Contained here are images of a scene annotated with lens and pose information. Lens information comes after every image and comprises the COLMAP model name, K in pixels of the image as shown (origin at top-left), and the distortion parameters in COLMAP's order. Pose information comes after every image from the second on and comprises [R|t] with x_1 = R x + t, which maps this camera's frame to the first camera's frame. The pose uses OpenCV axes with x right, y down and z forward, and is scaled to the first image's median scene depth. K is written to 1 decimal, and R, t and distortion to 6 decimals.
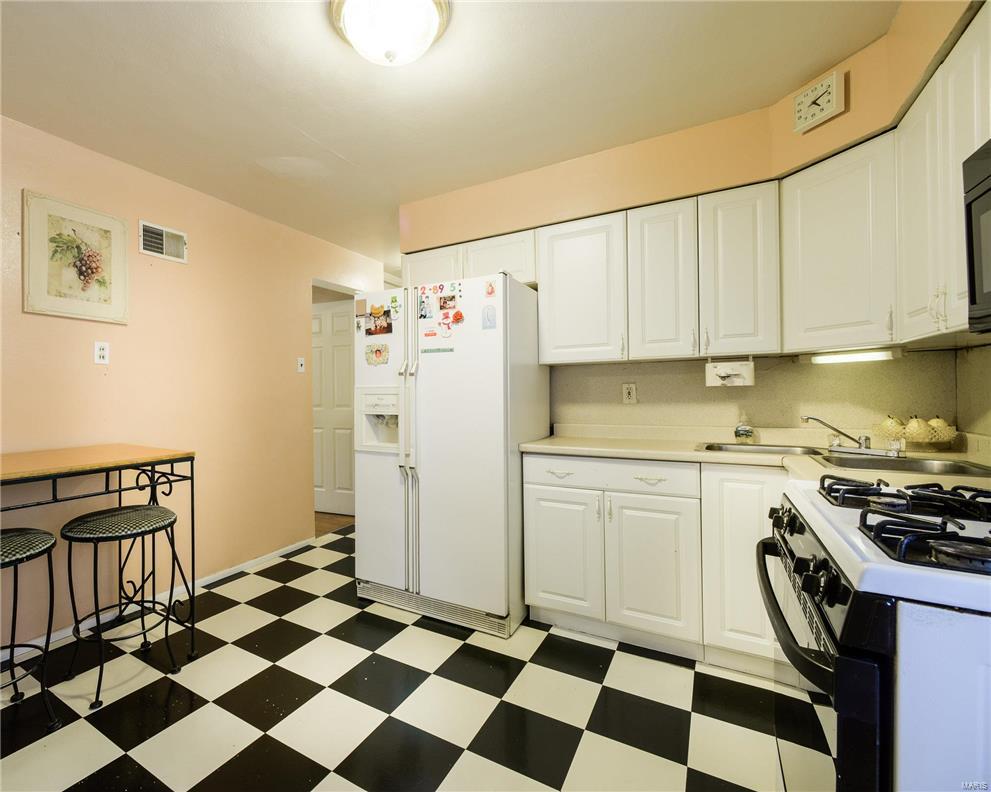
lens RADIAL K [[464.9, 0, 419.9], [0, 464.9, 389.6], [0, 0, 1]] dist [-0.003091, -0.001655]
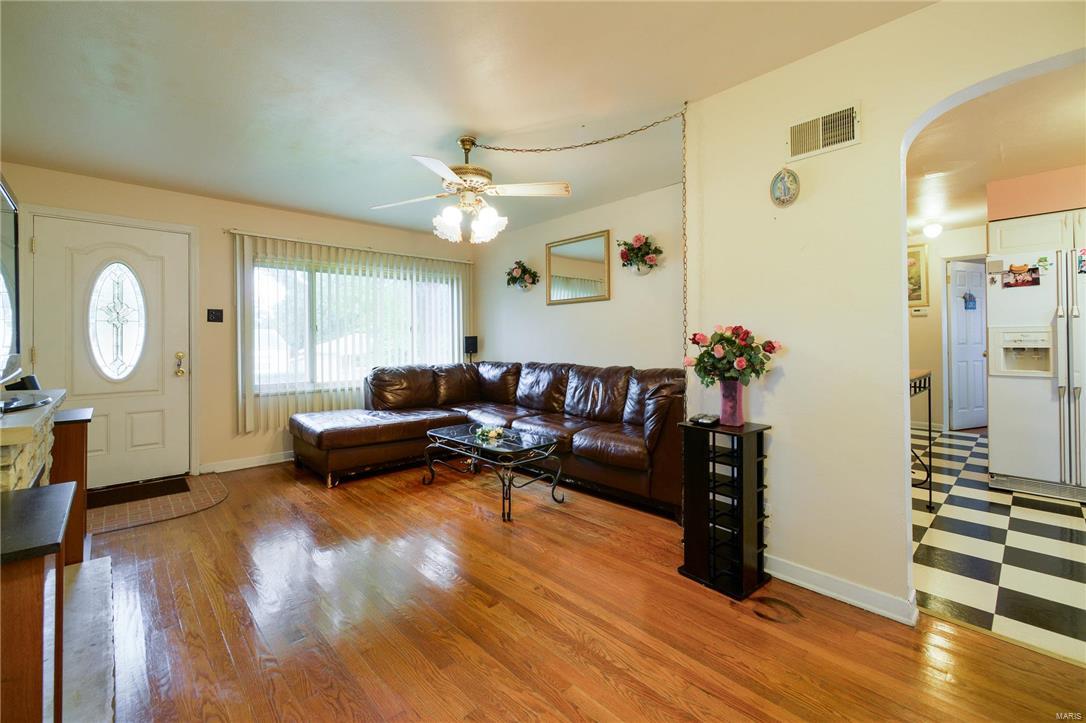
lens RADIAL K [[471.7, 0, 506.5], [0, 471.7, 339.3], [0, 0, 1]] dist [-0.001439, 0.002862]
pose [[0.962305, -0.000687, -0.271970, -1.229963], [0.000099, 0.999998, -0.002176, 0.036517], [0.271971, 0.002067, 0.962303, -0.749247]]
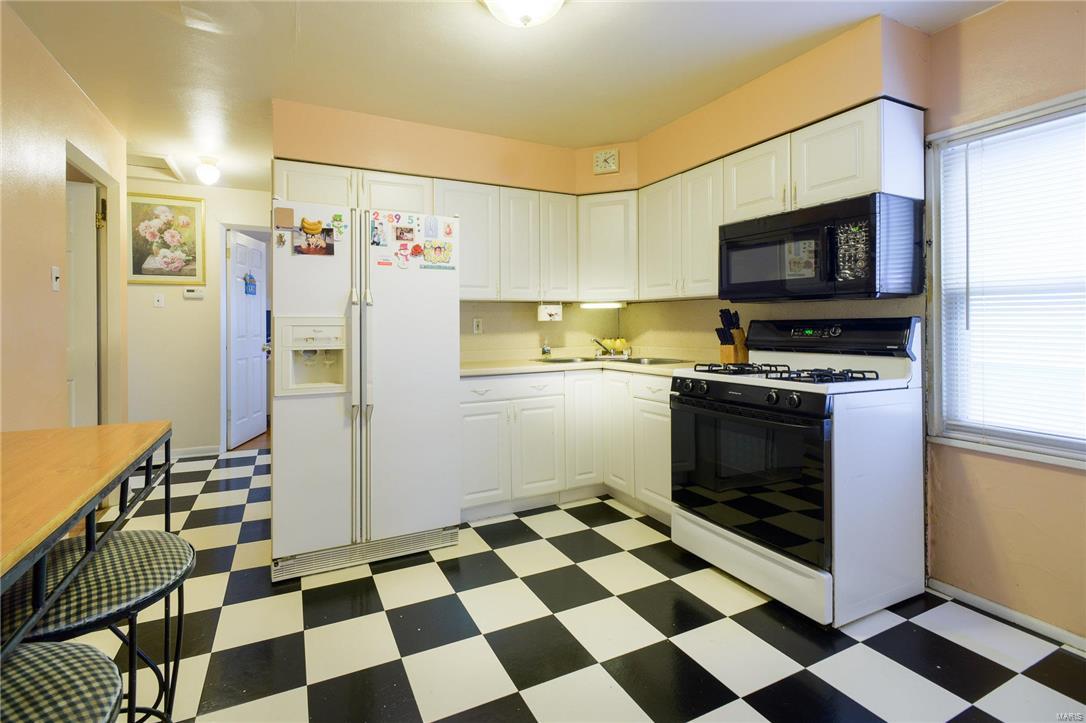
lens RADIAL K [[471.7, 0, 499.8], [0, 471.7, 321.3], [0, 0, 1]] dist [-0.001439, 0.002862]
pose [[0.551894, 0.012067, 0.833827, -0.669940], [-0.002728, 0.999916, -0.012666, 0.013115], [-0.833910, 0.004716, 0.551881, 0.268745]]
